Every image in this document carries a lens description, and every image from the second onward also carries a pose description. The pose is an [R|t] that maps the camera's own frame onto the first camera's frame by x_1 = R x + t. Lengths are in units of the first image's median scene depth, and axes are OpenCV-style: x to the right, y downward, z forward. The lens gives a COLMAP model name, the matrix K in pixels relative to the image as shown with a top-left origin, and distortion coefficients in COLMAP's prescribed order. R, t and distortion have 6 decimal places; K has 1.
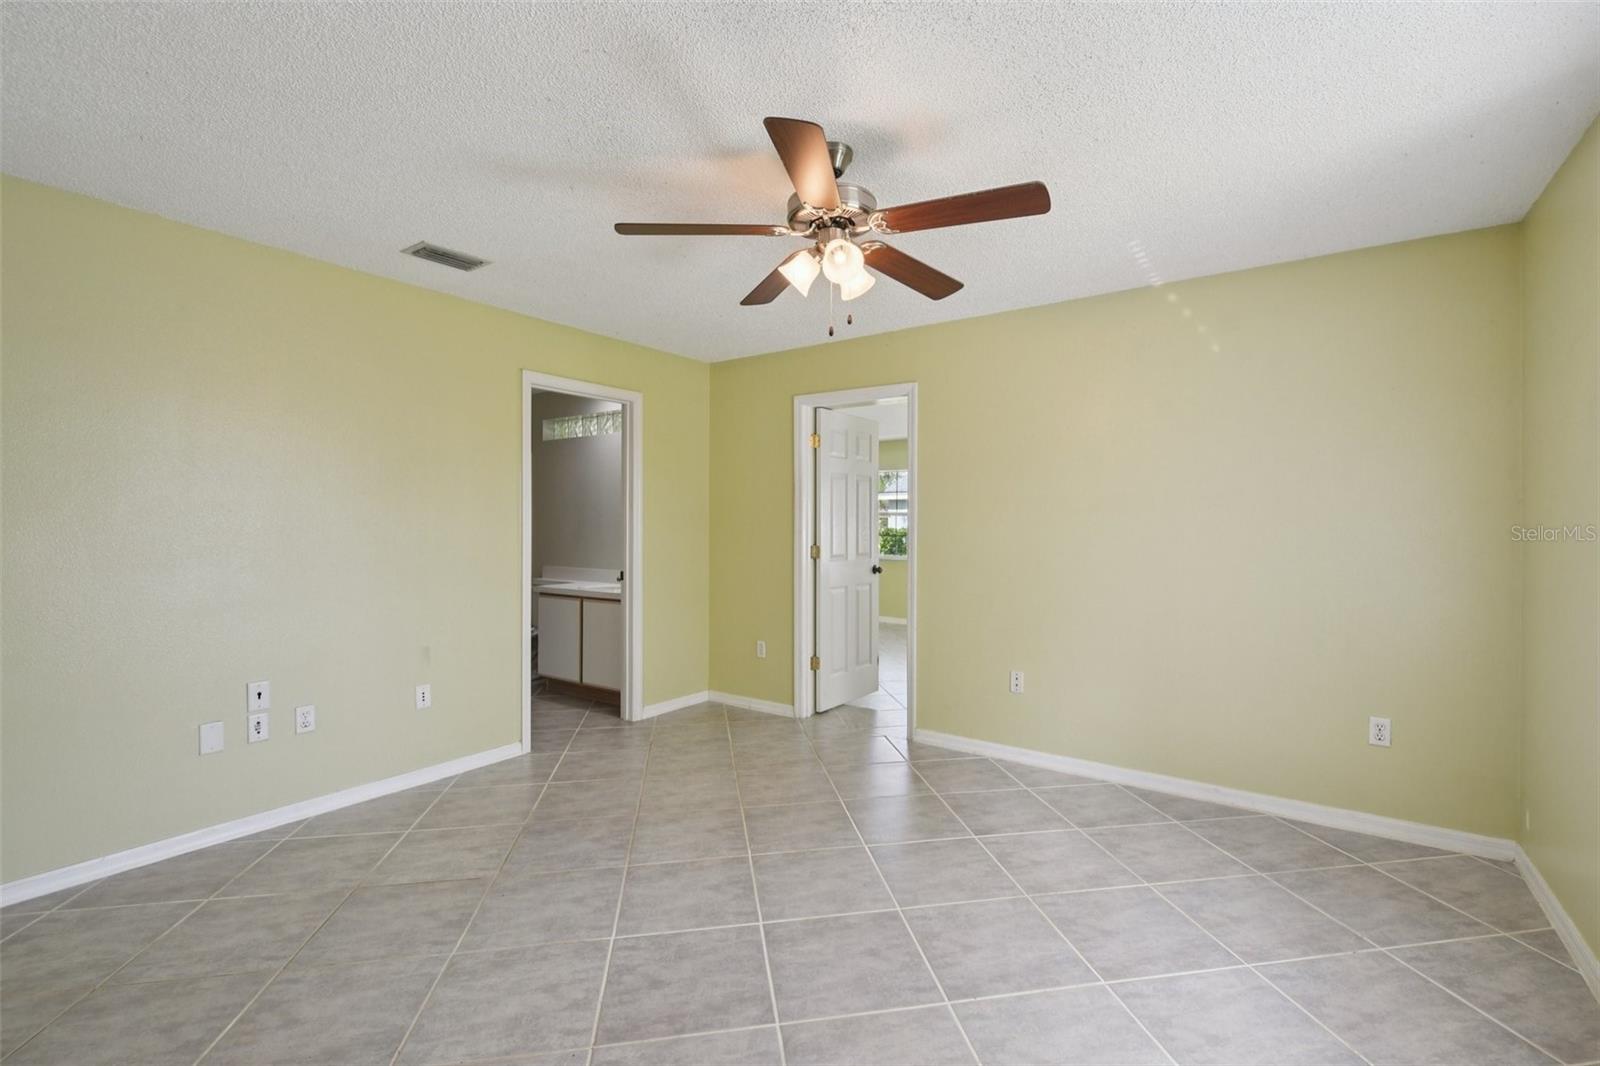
lens RADIAL K [[702.9, 0, 835.9], [0, 702.9, 530.8], [0, 0, 1]] dist [0.002986, 0.000129]
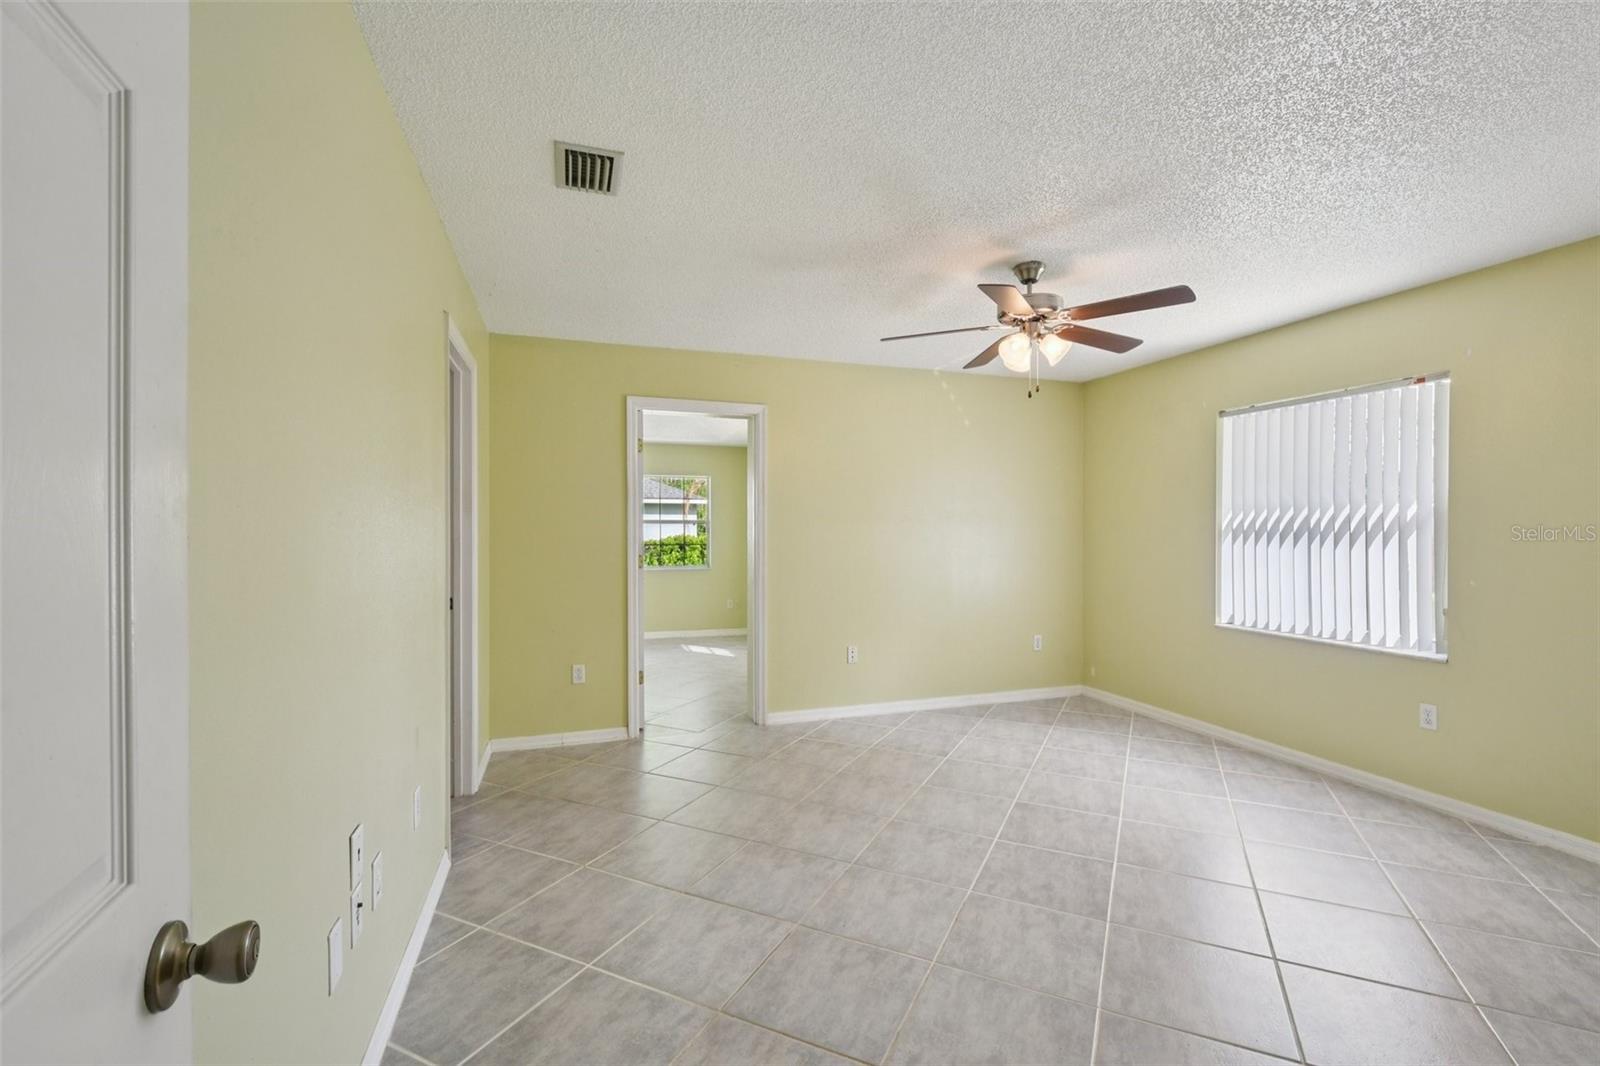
lens RADIAL K [[699.5, 0, 800.0], [0, 699.5, 533.0], [0, 0, 1]] dist [0.015146, -0.000062]
pose [[0.584582, -0.002161, 0.811332, -1.104296], [0.009861, 0.999942, -0.004442, -0.005179], [-0.811275, 0.010597, 0.584569, 0.425333]]
